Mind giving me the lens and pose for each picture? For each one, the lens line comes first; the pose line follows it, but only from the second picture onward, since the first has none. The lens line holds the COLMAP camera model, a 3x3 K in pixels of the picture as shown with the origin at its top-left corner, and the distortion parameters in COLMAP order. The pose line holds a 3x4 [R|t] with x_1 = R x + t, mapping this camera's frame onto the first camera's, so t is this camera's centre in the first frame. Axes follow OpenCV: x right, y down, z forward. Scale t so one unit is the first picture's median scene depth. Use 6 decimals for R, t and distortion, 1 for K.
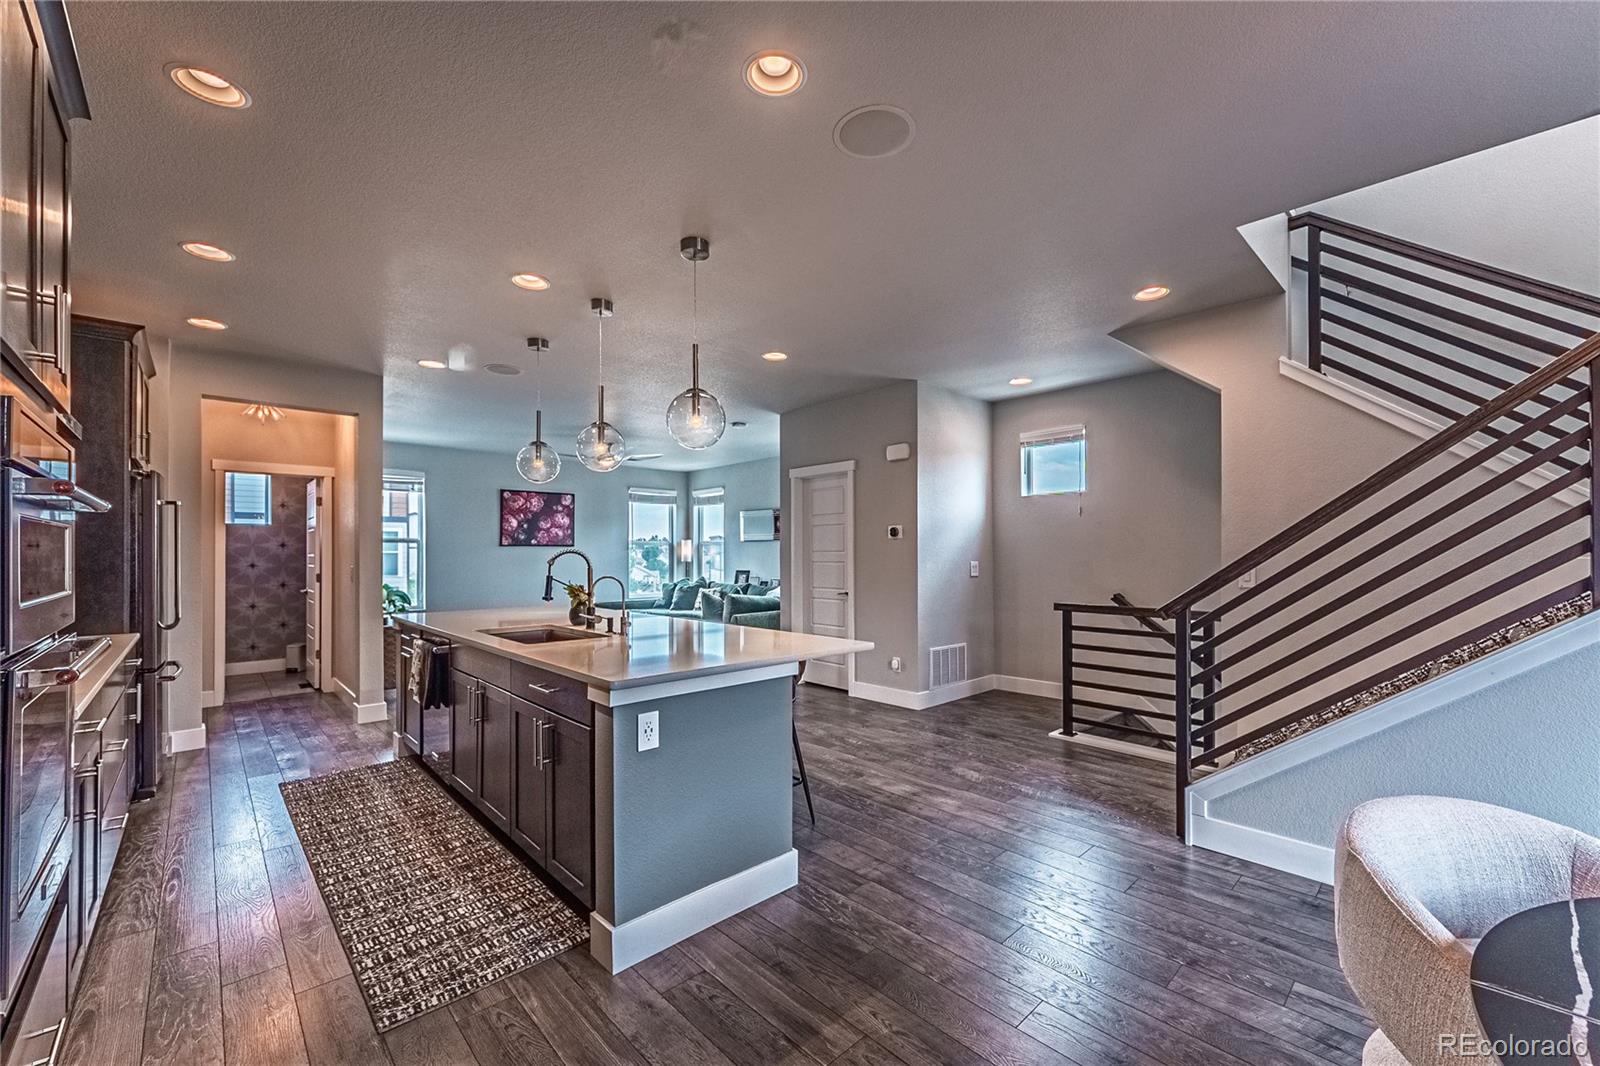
lens RADIAL K [[626.3, 0, 801.0], [0, 626.3, 550.3], [0, 0, 1]] dist [0.002664, -0.008349]
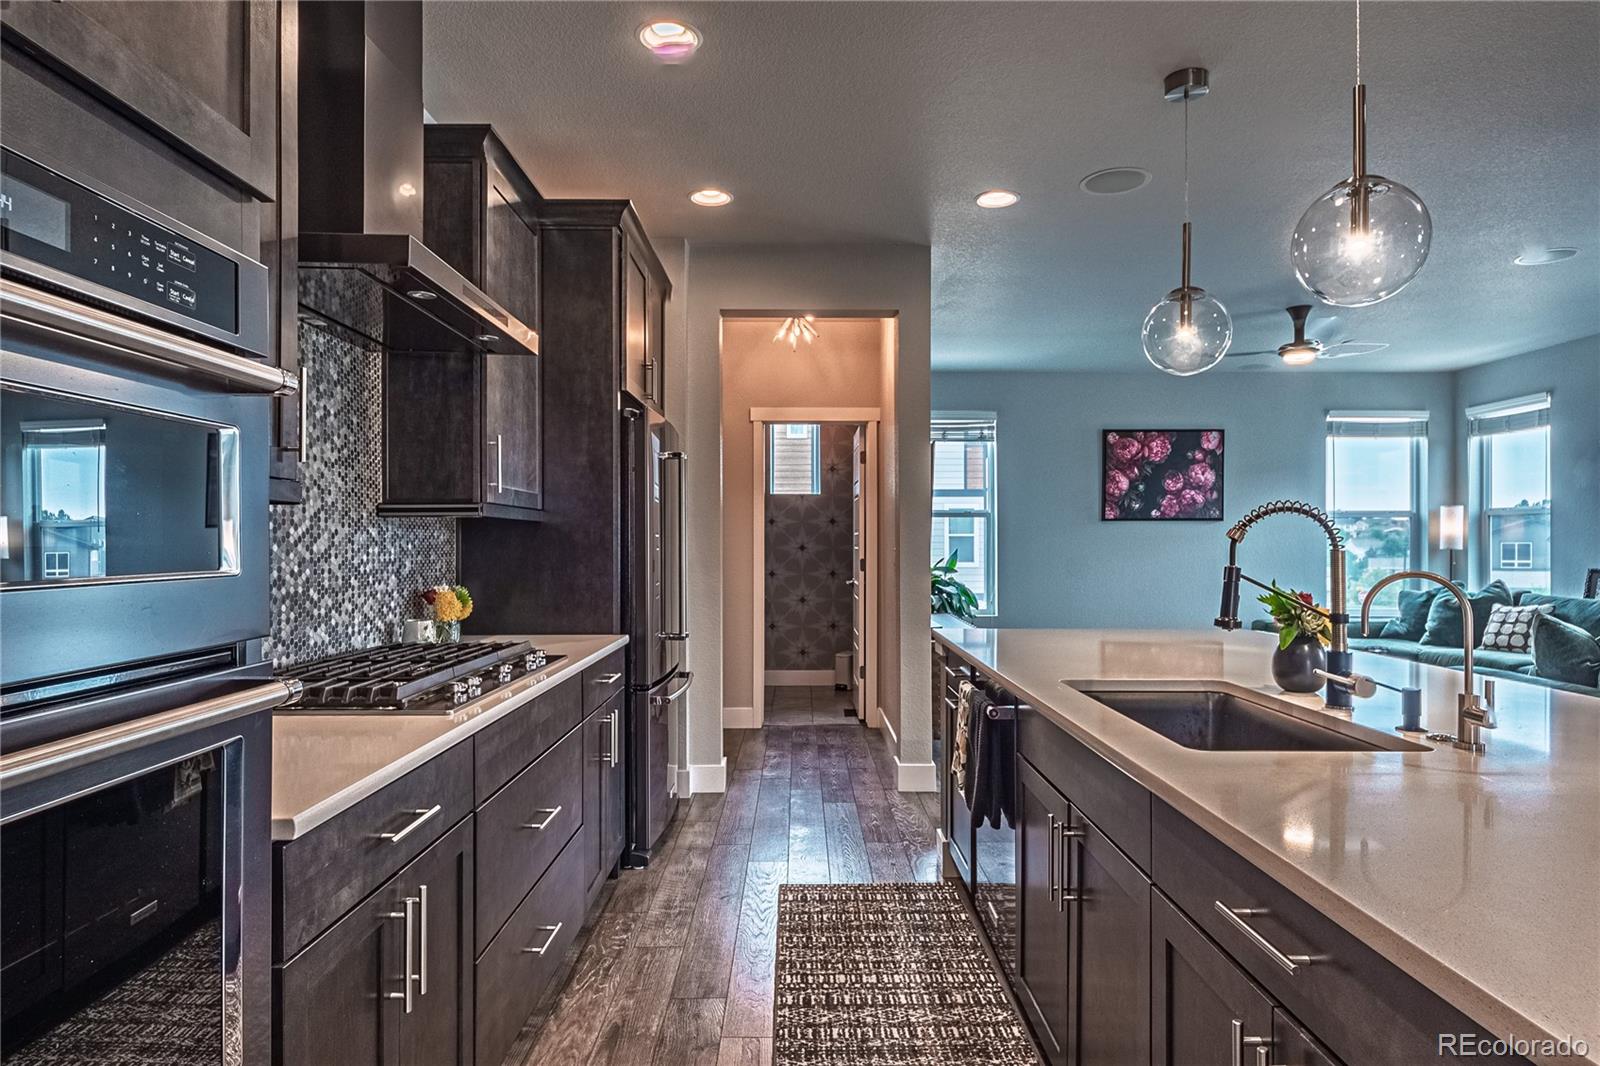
lens RADIAL K [[1001.0, 0, 800.0], [0, 1001.0, 533.0], [0, 0, 1]] dist [0.004715, 0.000197]
pose [[0.739171, 0.000580, -0.673517, -0.061597], [0.001049, 0.999997, 0.002012, 0.005916], [0.673517, -0.002194, 0.739169, 0.119389]]
